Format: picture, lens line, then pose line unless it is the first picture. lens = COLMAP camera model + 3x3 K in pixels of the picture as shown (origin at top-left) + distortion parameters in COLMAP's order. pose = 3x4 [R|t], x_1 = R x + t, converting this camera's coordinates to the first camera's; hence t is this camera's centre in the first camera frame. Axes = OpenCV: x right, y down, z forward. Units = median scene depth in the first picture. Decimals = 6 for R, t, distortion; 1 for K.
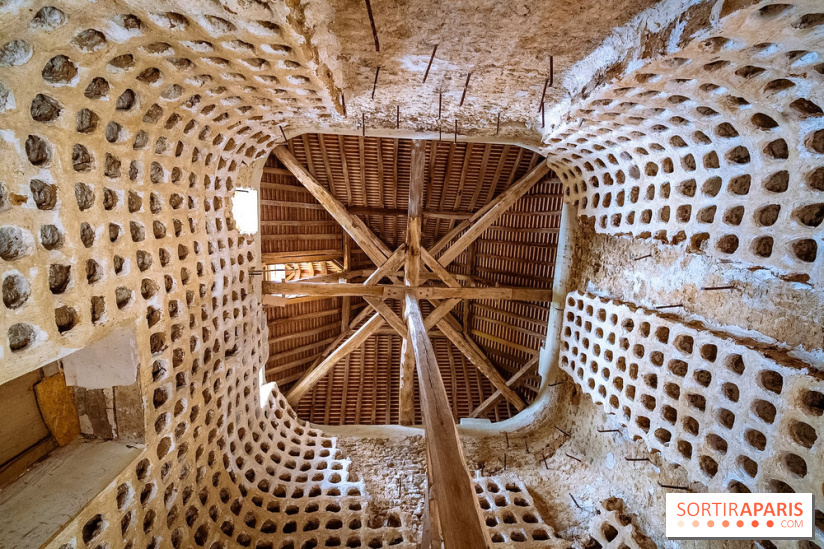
lens RADIAL K [[284.3, 0, 412.0], [0, 284.3, 274.5], [0, 0, 1]] dist [0.001241, 0.000014]
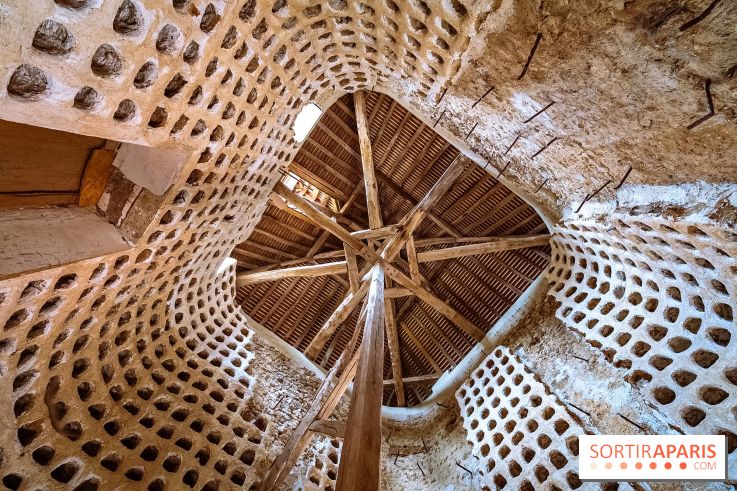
lens RADIAL K [[254.3, 0, 368.5], [0, 254.3, 245.5], [0, 0, 1]] dist [0.001241, 0.000014]
pose [[0.821991, 0.569445, -0.007974, -0.113387], [-0.569468, 0.822013, -0.000802, 0.048339], [0.006098, 0.005200, 0.999968, -0.005046]]
